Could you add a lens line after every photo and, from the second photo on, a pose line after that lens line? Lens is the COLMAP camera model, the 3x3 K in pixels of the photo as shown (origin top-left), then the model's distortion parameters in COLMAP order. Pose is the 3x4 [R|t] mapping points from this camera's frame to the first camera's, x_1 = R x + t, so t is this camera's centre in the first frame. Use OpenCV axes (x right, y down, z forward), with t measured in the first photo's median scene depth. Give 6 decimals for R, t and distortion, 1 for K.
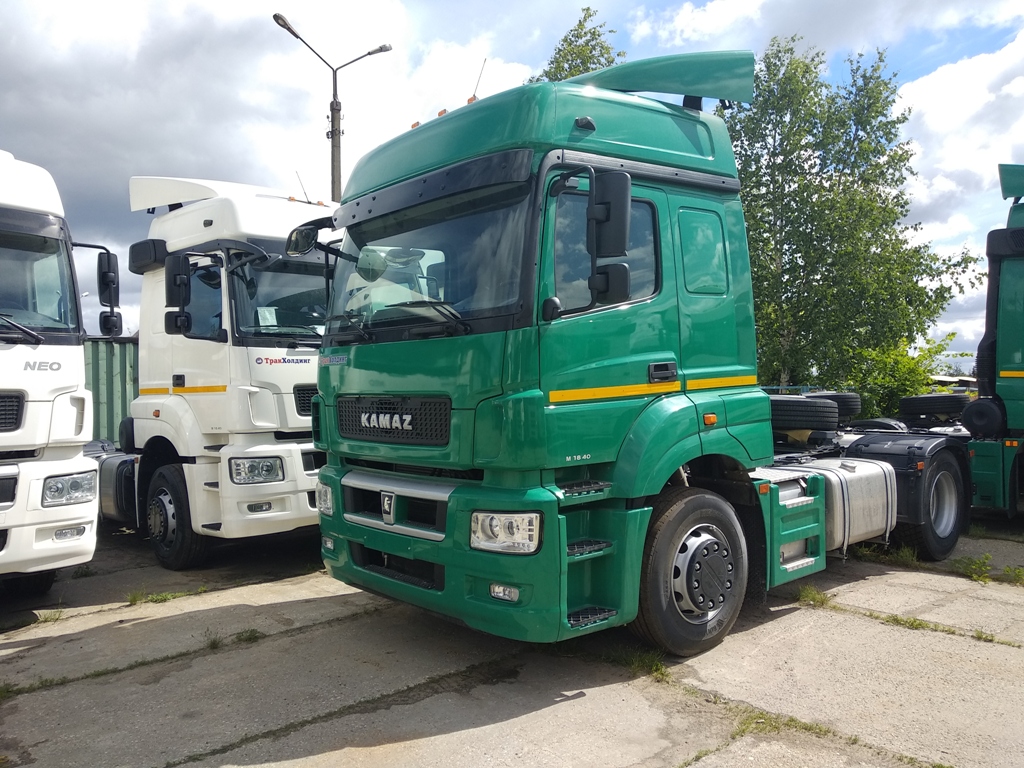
lens RADIAL K [[772.8, 0, 479.2], [0, 772.8, 384.6], [0, 0, 1]] dist [0.065452, -0.072238]
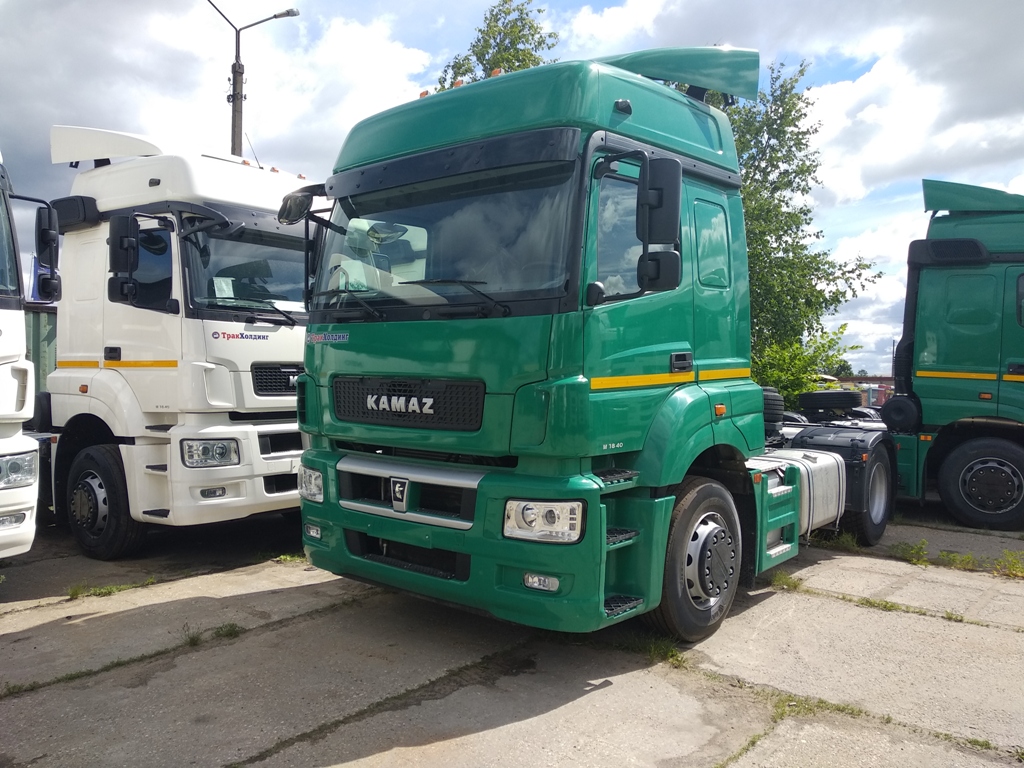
lens RADIAL K [[772.8, 0, 479.2], [0, 772.8, 384.6], [0, 0, 1]] dist [0.065452, -0.072238]
pose [[0.986733, 0.028249, 0.159872, -0.161669], [-0.031268, 0.999377, 0.016398, 0.004320], [-0.159309, -0.021179, 0.987002, 0.041577]]
